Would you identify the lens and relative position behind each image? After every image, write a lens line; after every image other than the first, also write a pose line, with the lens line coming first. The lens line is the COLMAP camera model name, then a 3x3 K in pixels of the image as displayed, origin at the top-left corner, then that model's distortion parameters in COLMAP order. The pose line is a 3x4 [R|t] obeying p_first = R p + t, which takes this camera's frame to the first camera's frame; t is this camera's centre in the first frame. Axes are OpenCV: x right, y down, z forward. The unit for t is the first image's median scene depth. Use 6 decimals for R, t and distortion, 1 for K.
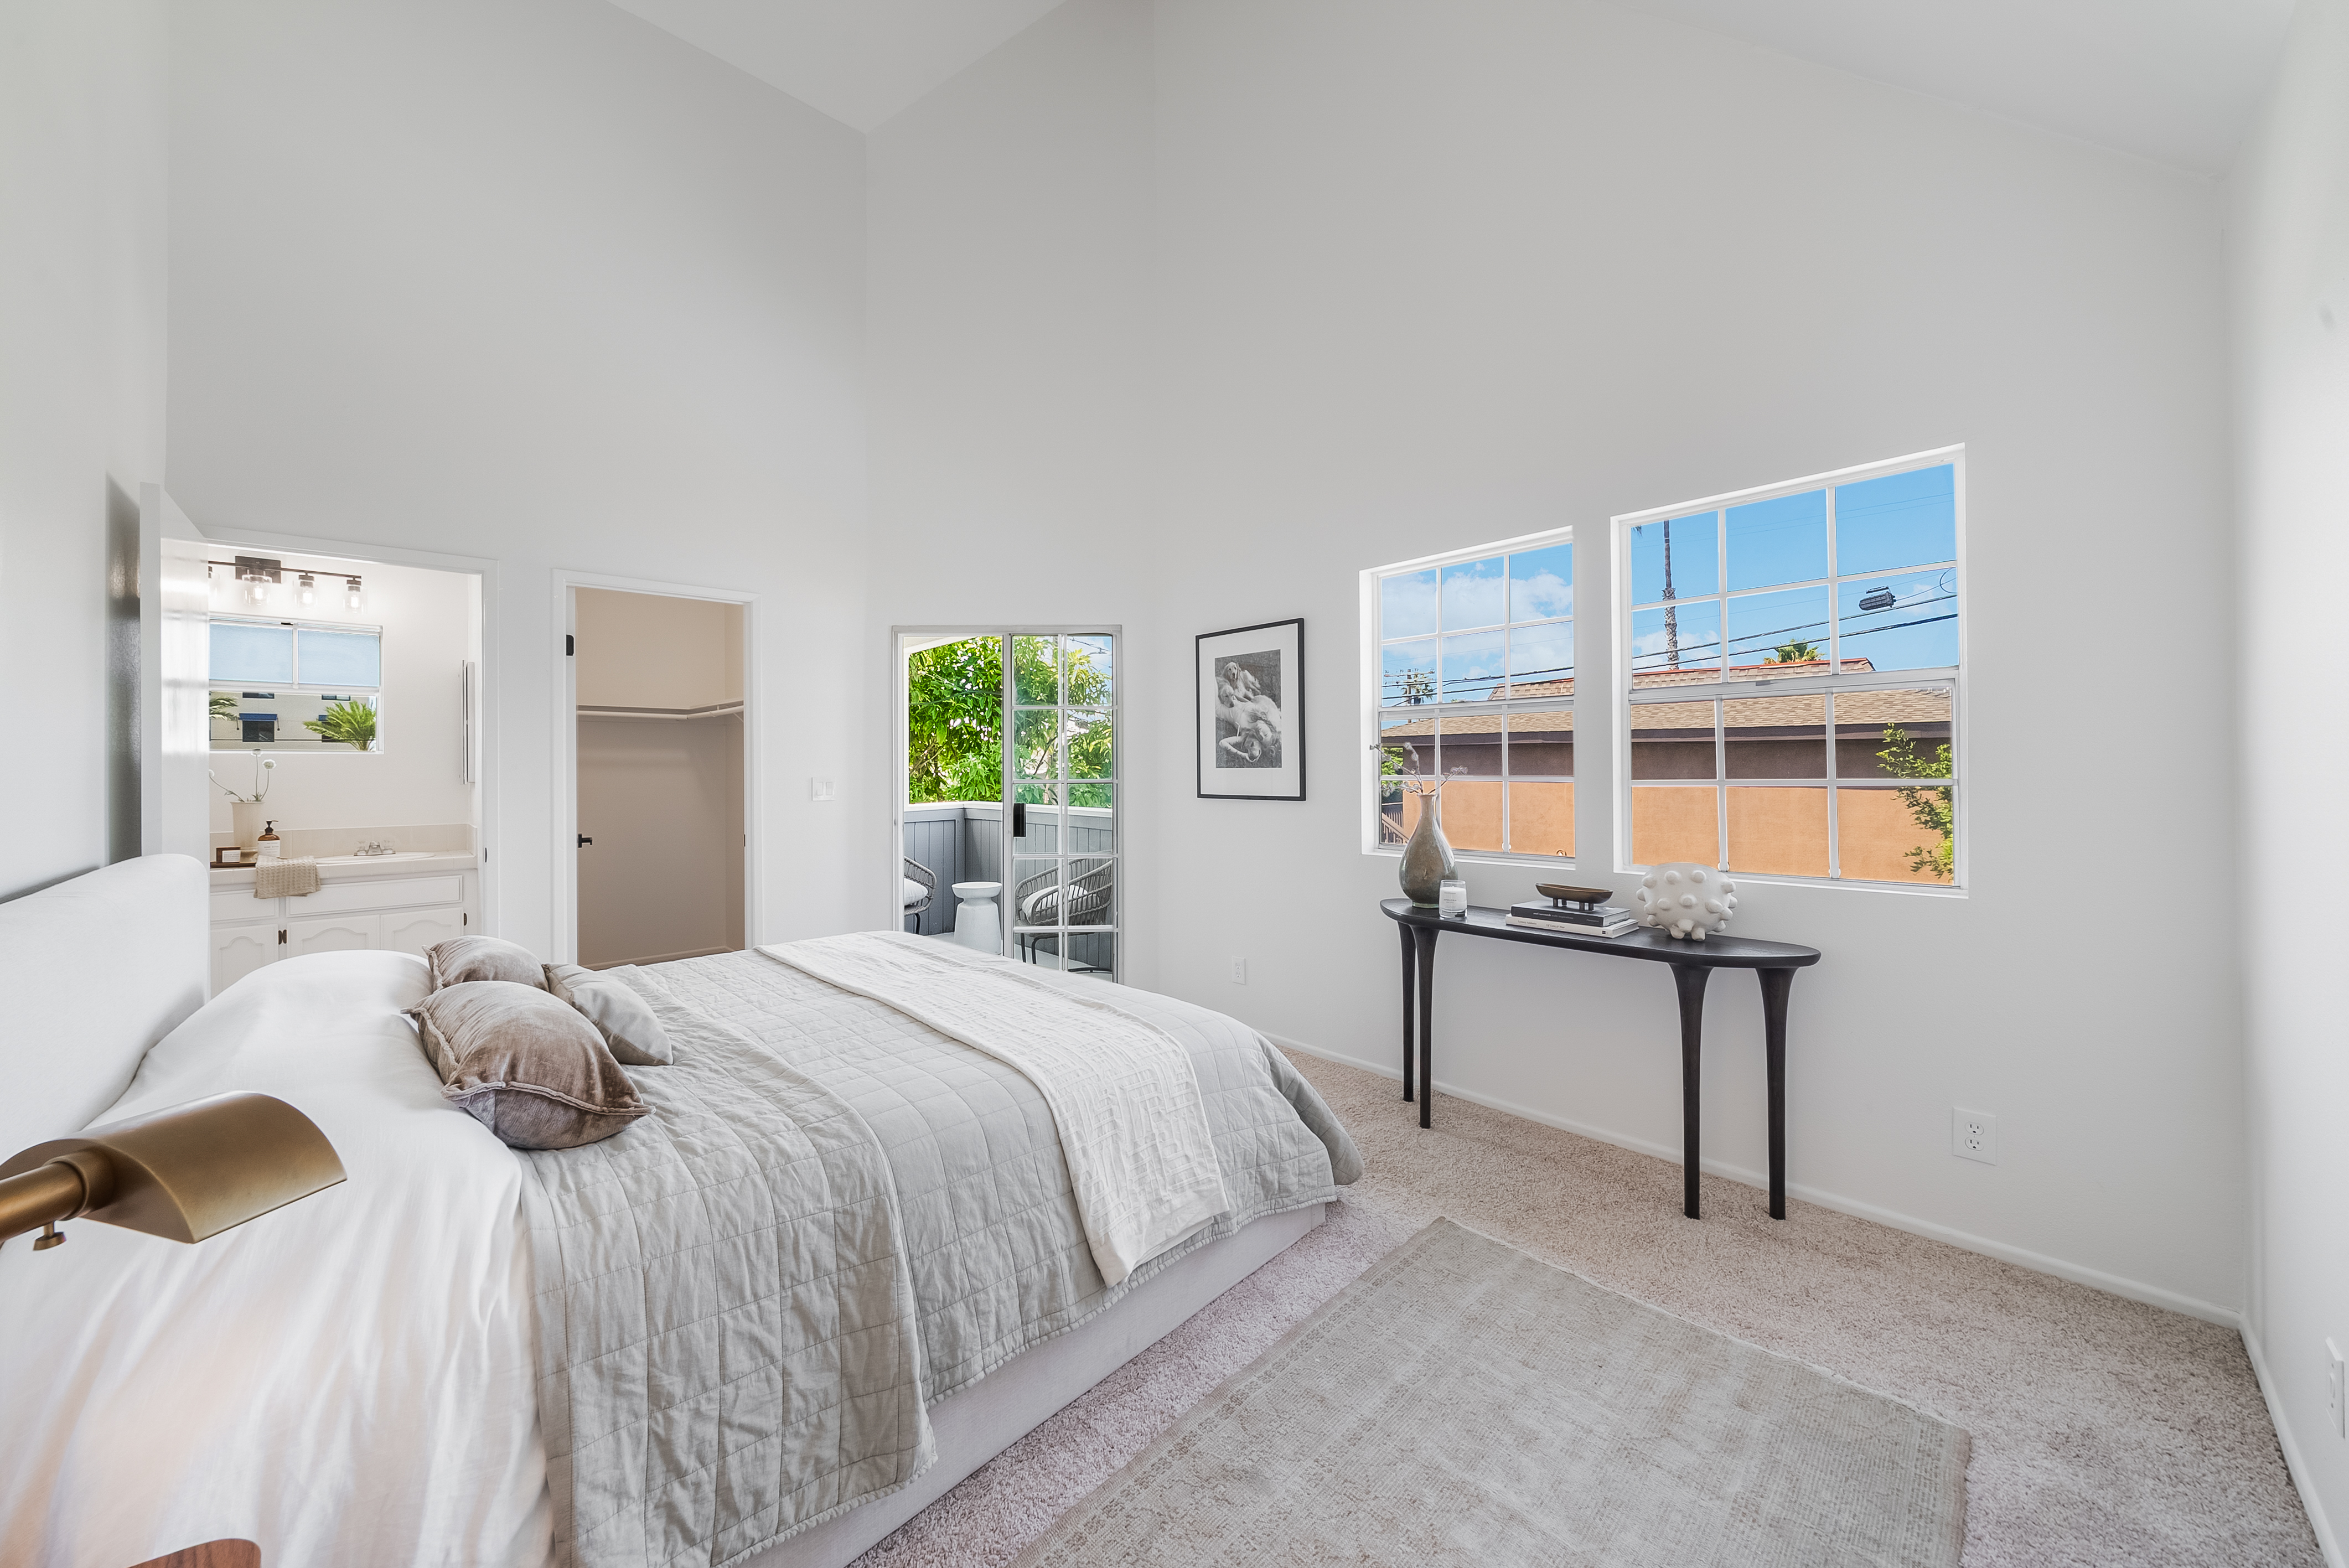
lens RADIAL K [[825.3, 0, 1178.4], [0, 825.3, 756.3], [0, 0, 1]] dist [-0.008606, 0.000219]
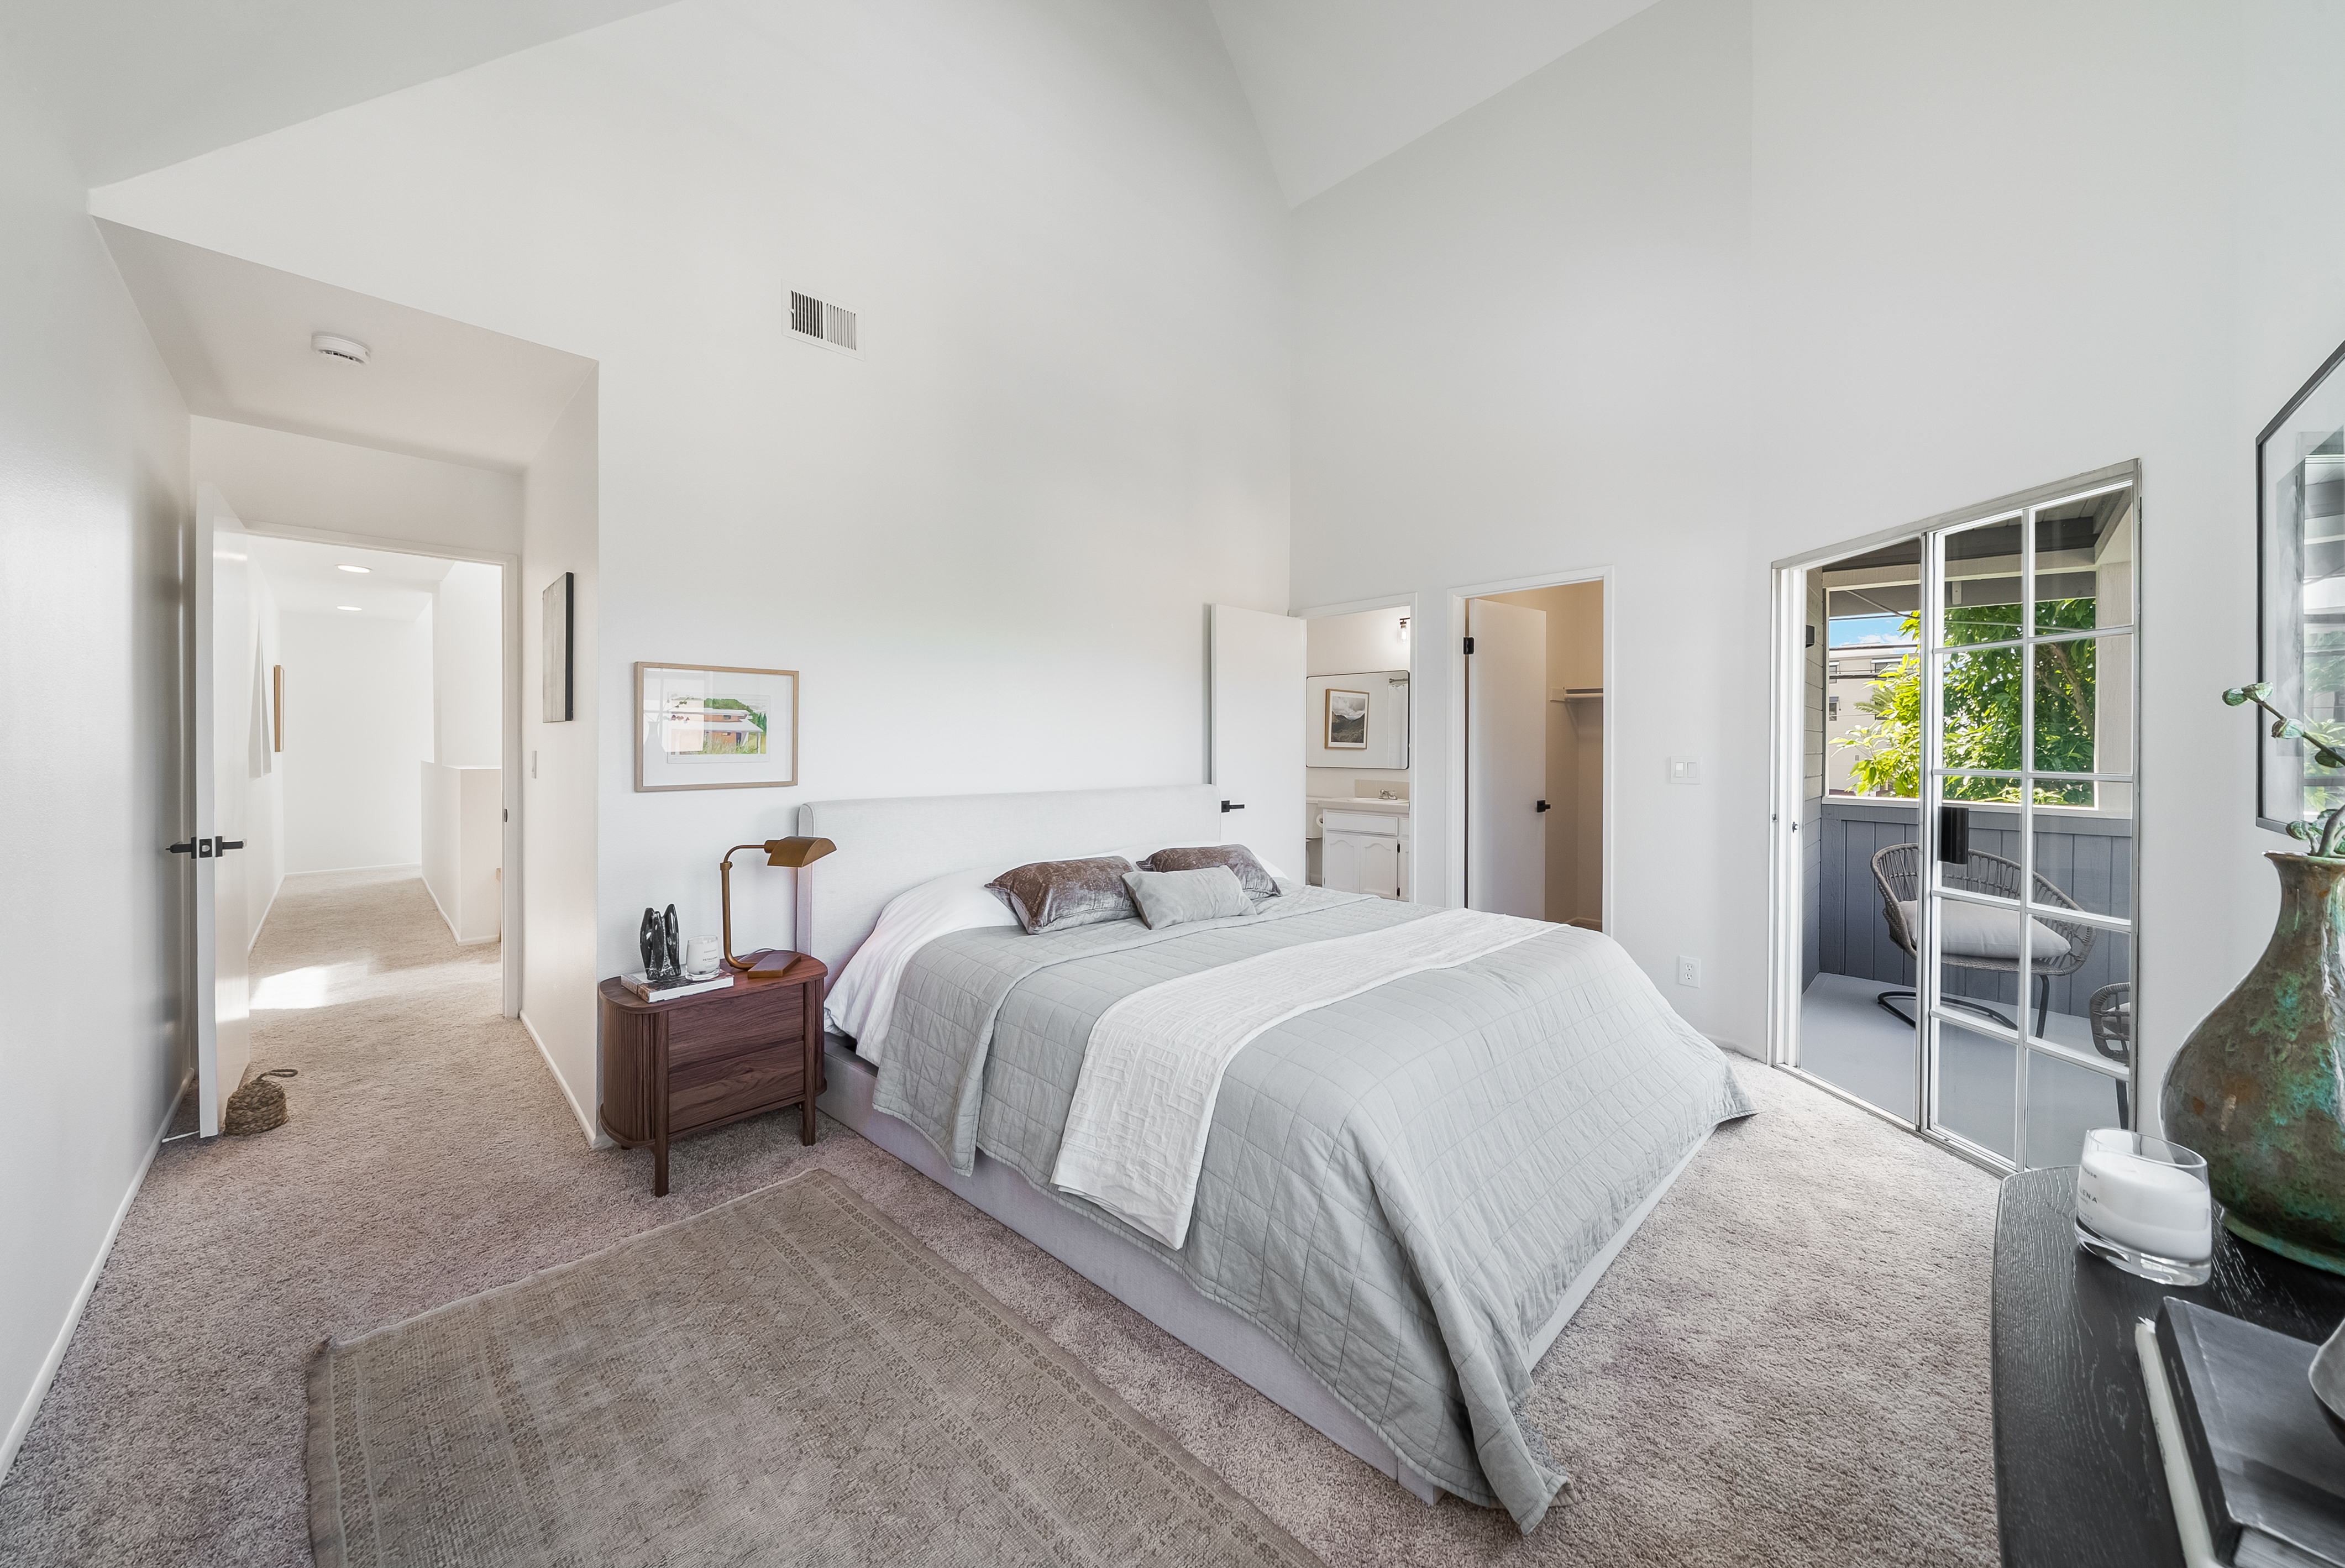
lens RADIAL K [[823.9, 0, 1176.4], [0, 823.9, 756.3], [0, 0, 1]] dist [-0.008606, 0.000219]
pose [[0.024731, 0.023470, -0.999419, 0.447136], [0.007490, 0.999692, 0.023661, 0.001463], [0.999666, -0.008071, 0.024548, 0.473847]]
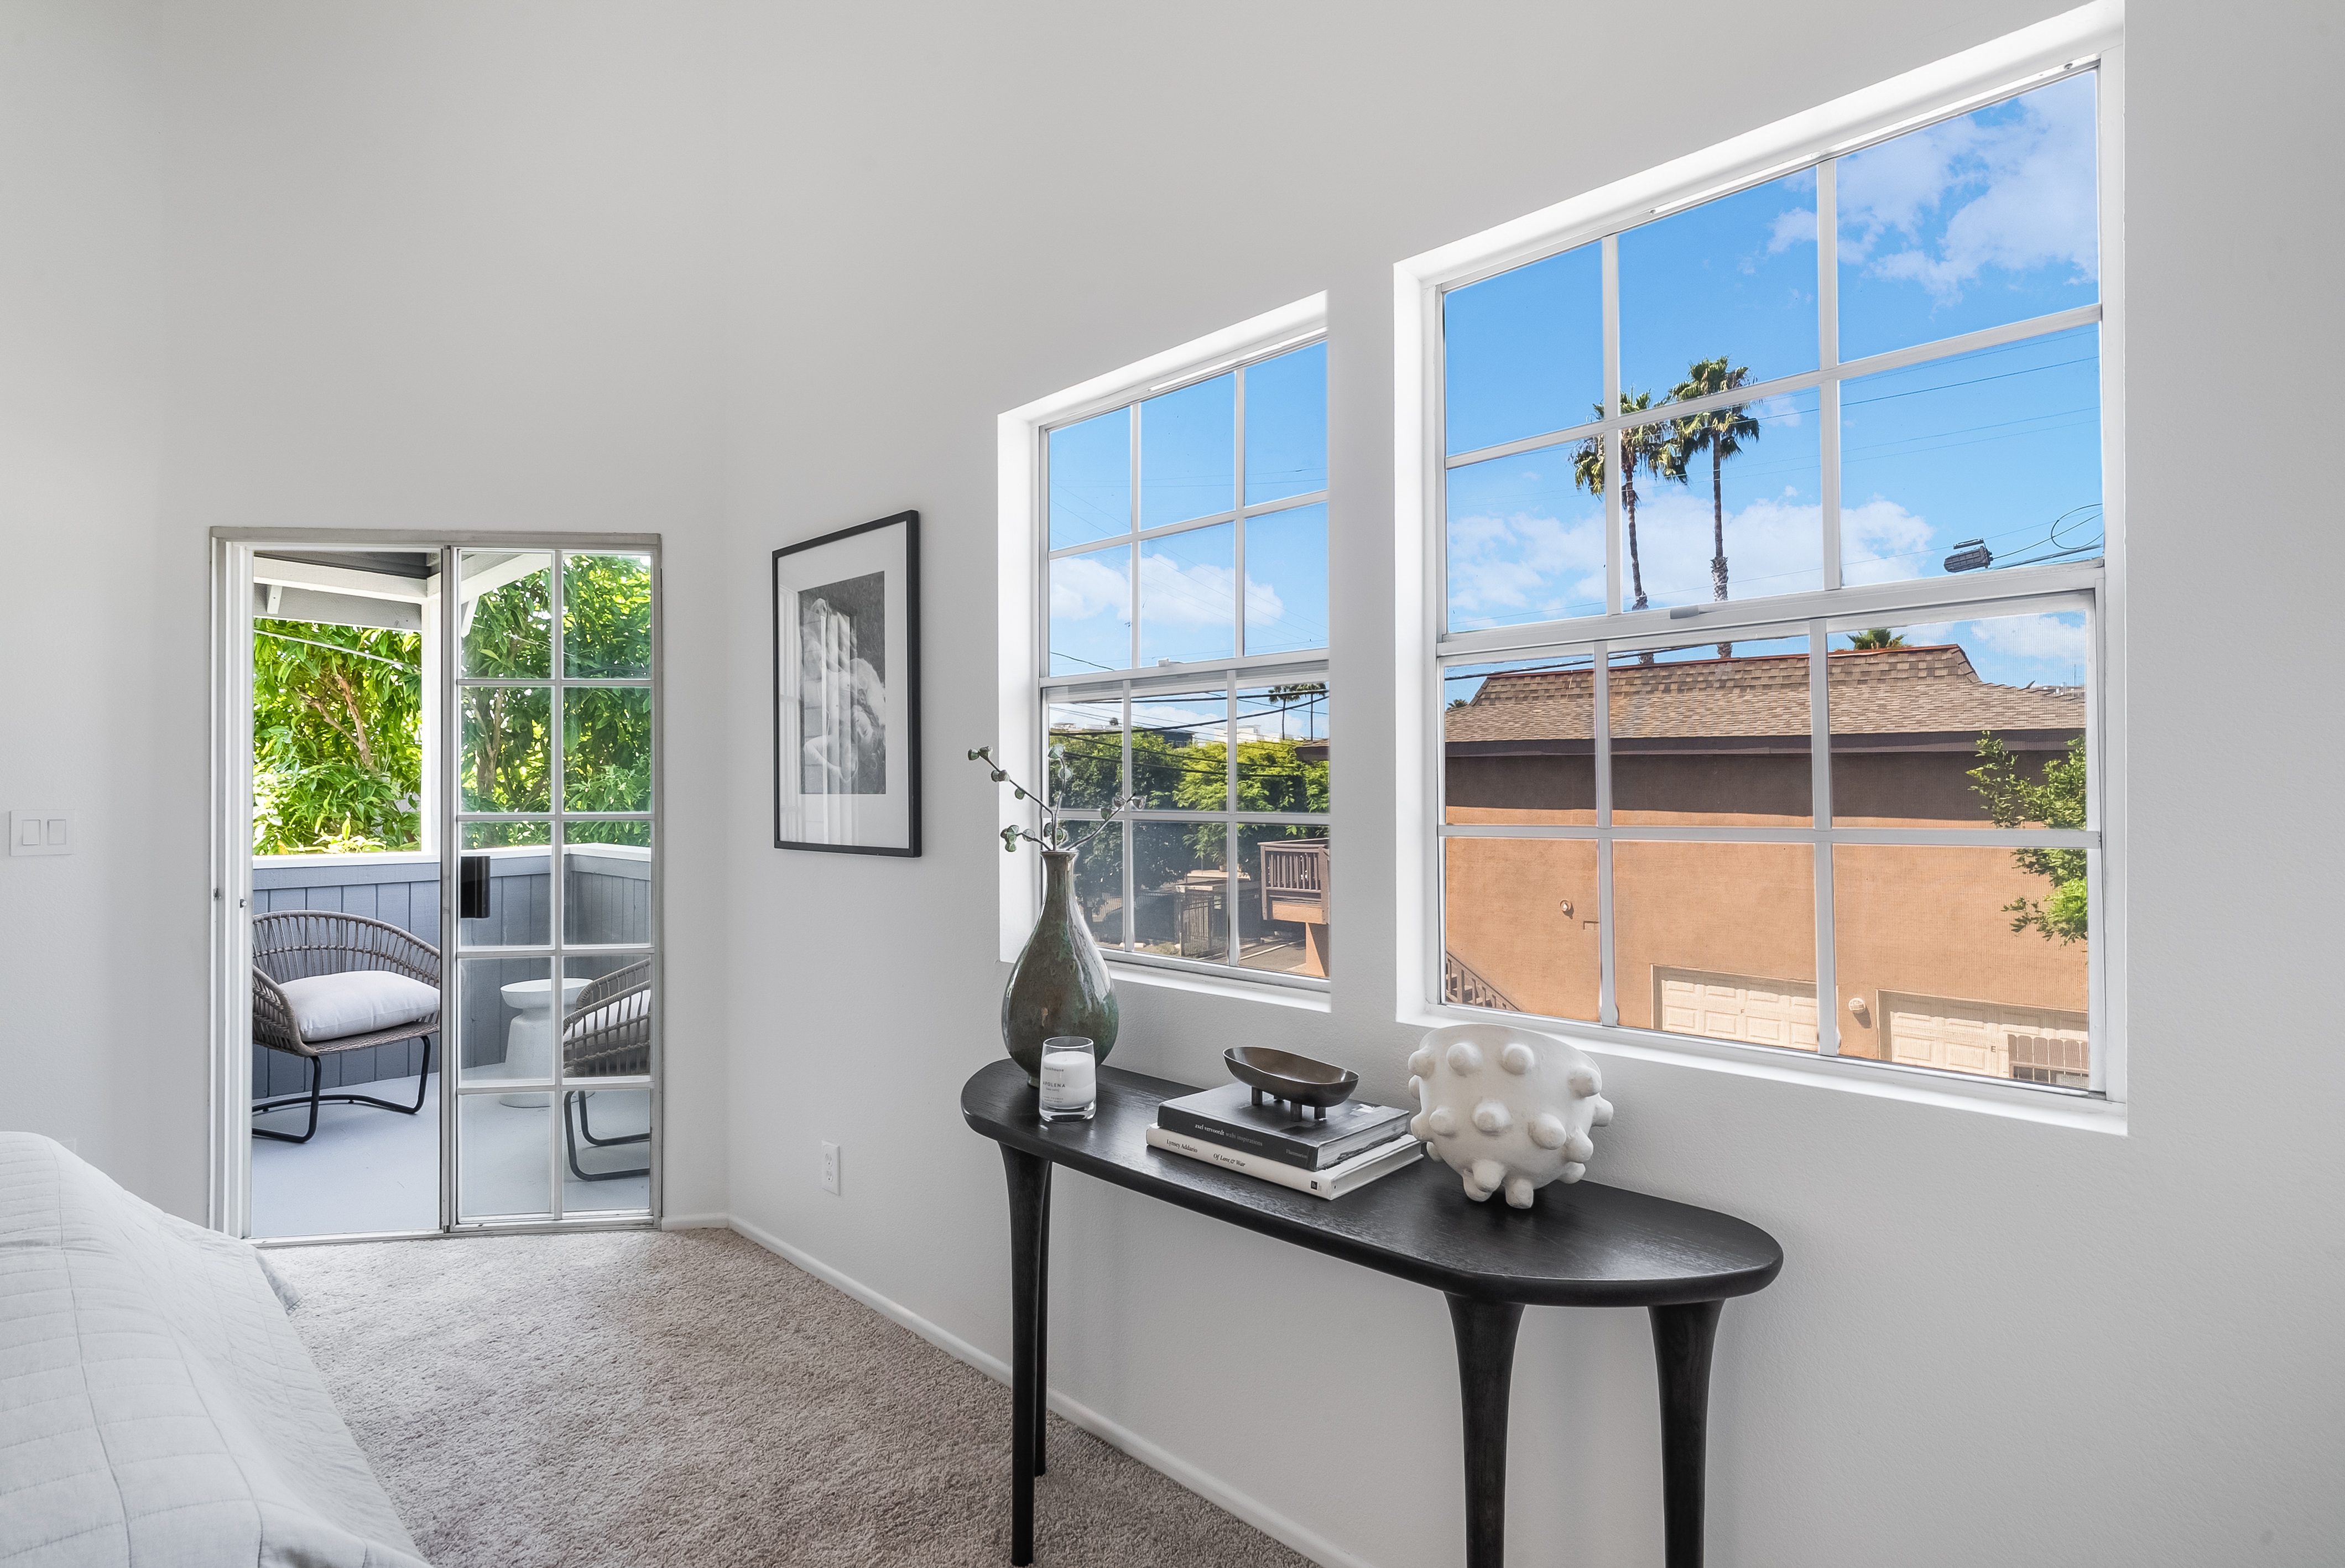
lens RADIAL K [[1078.5, 0, 1189.2], [0, 1078.5, 775.0], [0, 0, 1]] dist [0.000543, -0.000054]
pose [[0.997082, 0.003750, 0.076249, 0.257468], [-0.003967, 0.999988, 0.002704, -0.000825], [-0.076238, -0.002999, 0.997085, 0.280628]]
